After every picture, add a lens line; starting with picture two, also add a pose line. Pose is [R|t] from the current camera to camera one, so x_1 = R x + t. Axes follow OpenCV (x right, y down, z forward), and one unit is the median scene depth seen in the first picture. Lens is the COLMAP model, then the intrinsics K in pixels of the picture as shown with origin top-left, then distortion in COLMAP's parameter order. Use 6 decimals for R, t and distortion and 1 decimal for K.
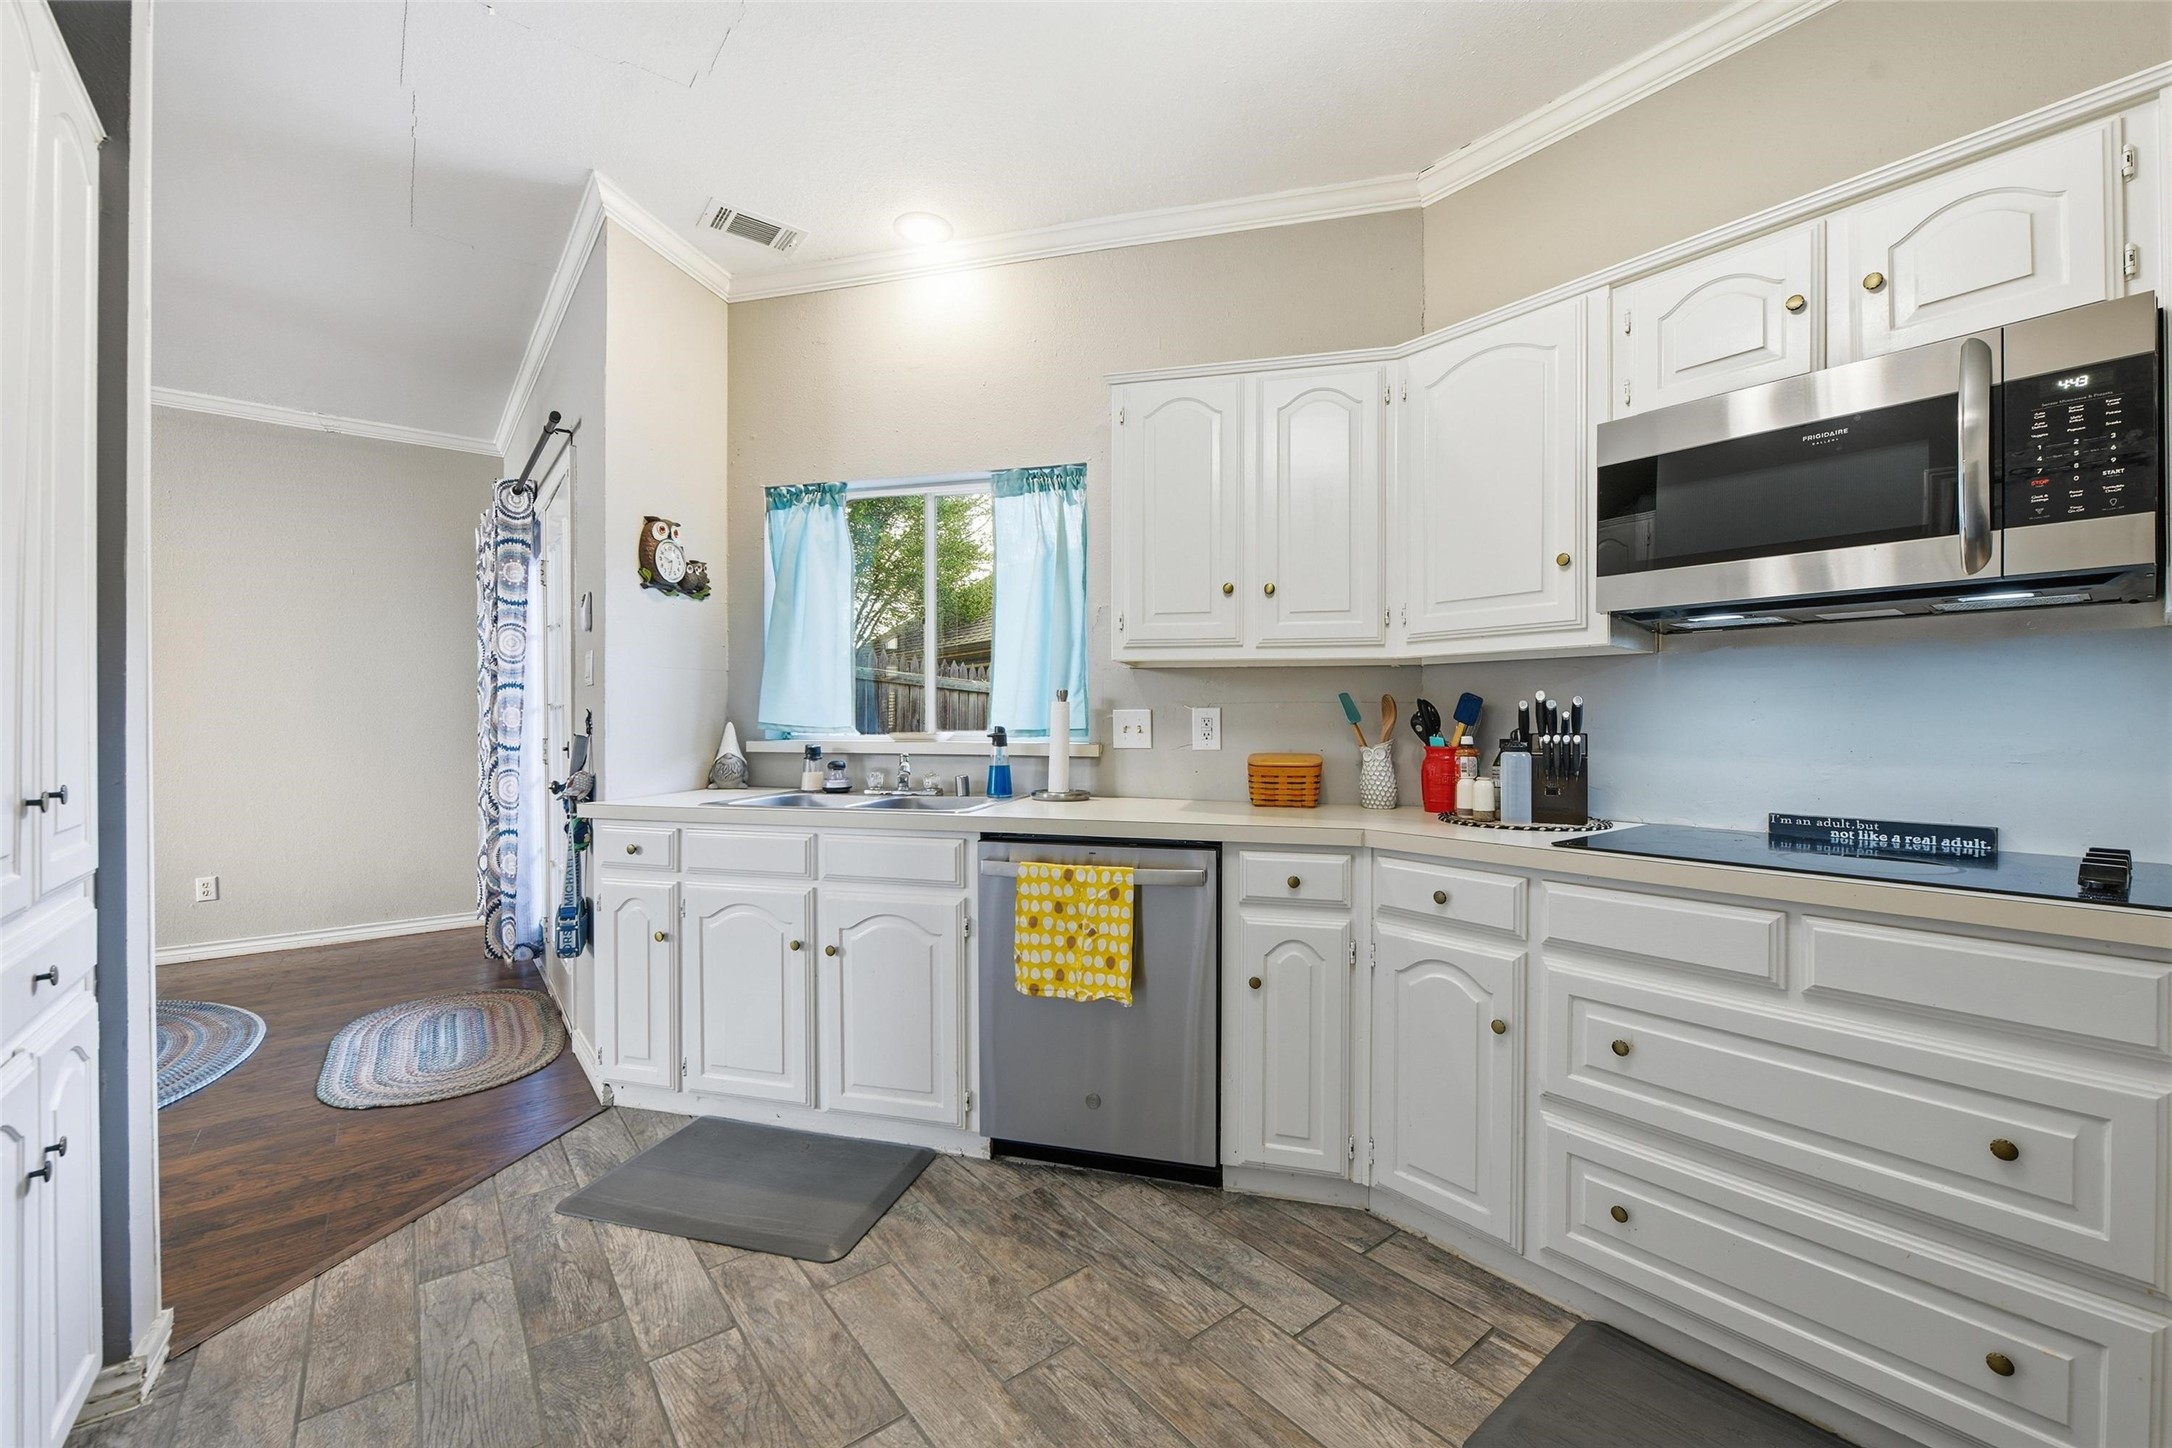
lens RADIAL K [[859.5, 0, 1099.6], [0, 859.5, 727.8], [0, 0, 1]] dist [-0.010923, -0.000045]
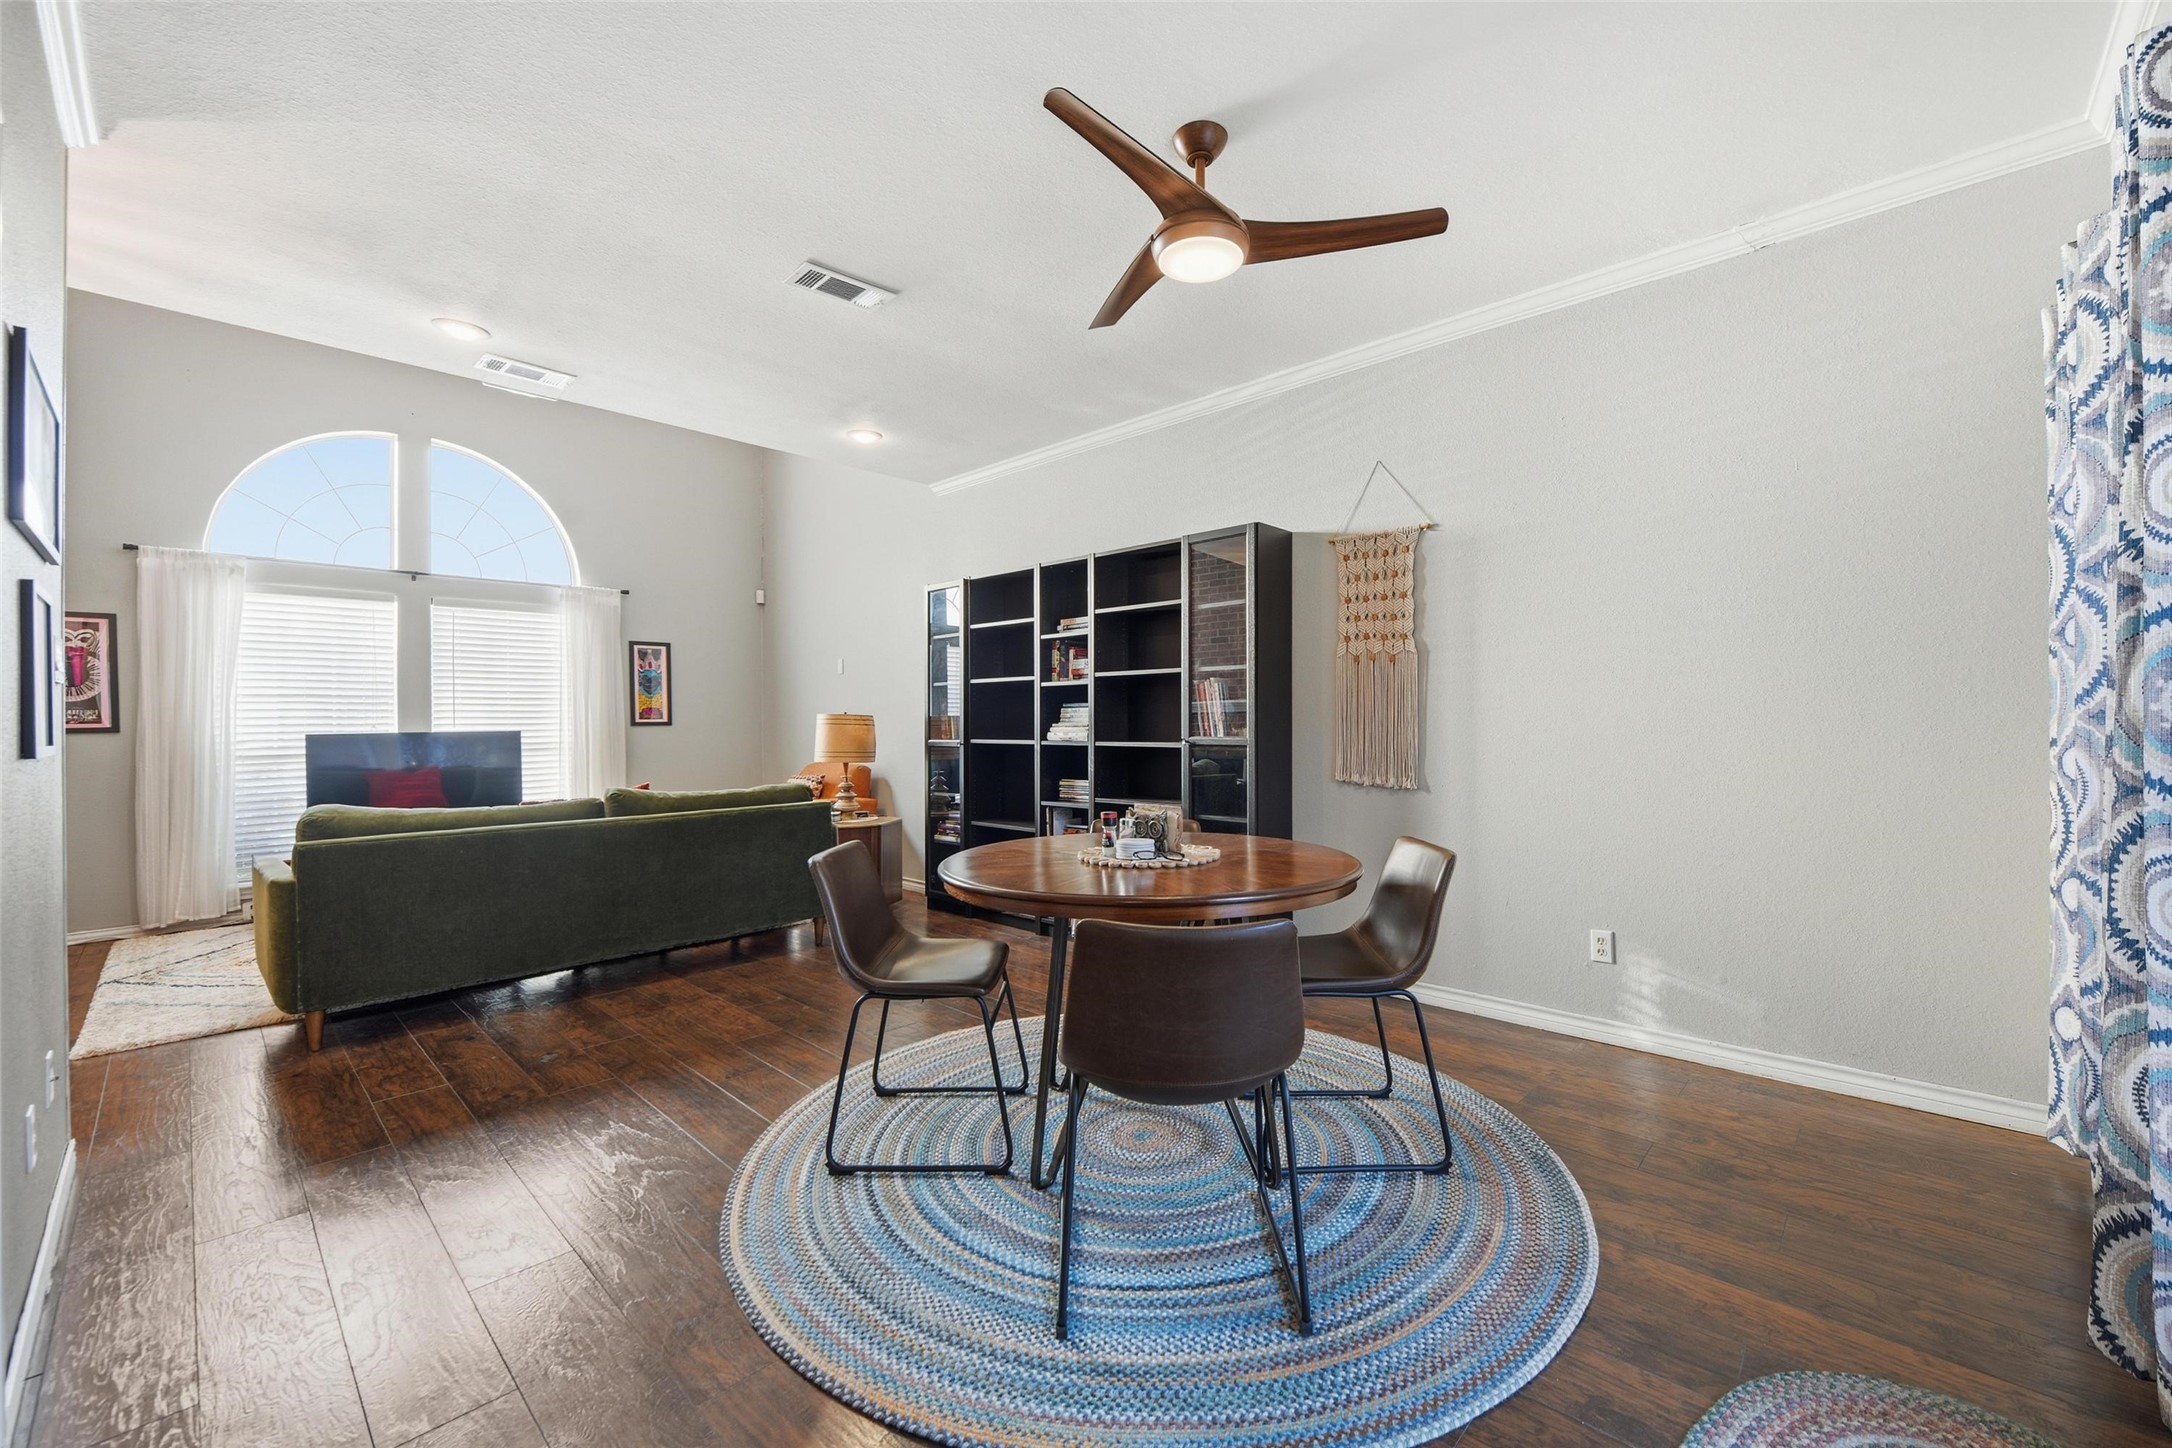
lens RADIAL K [[859.5, 0, 1100.6], [0, 859.5, 722.8], [0, 0, 1]] dist [-0.010923, -0.000045]
pose [[0.124699, 0.001418, -0.992194, -0.407791], [0.001830, 0.999997, 0.001659, -0.005614], [0.992193, -0.002023, 0.124696, 0.523335]]
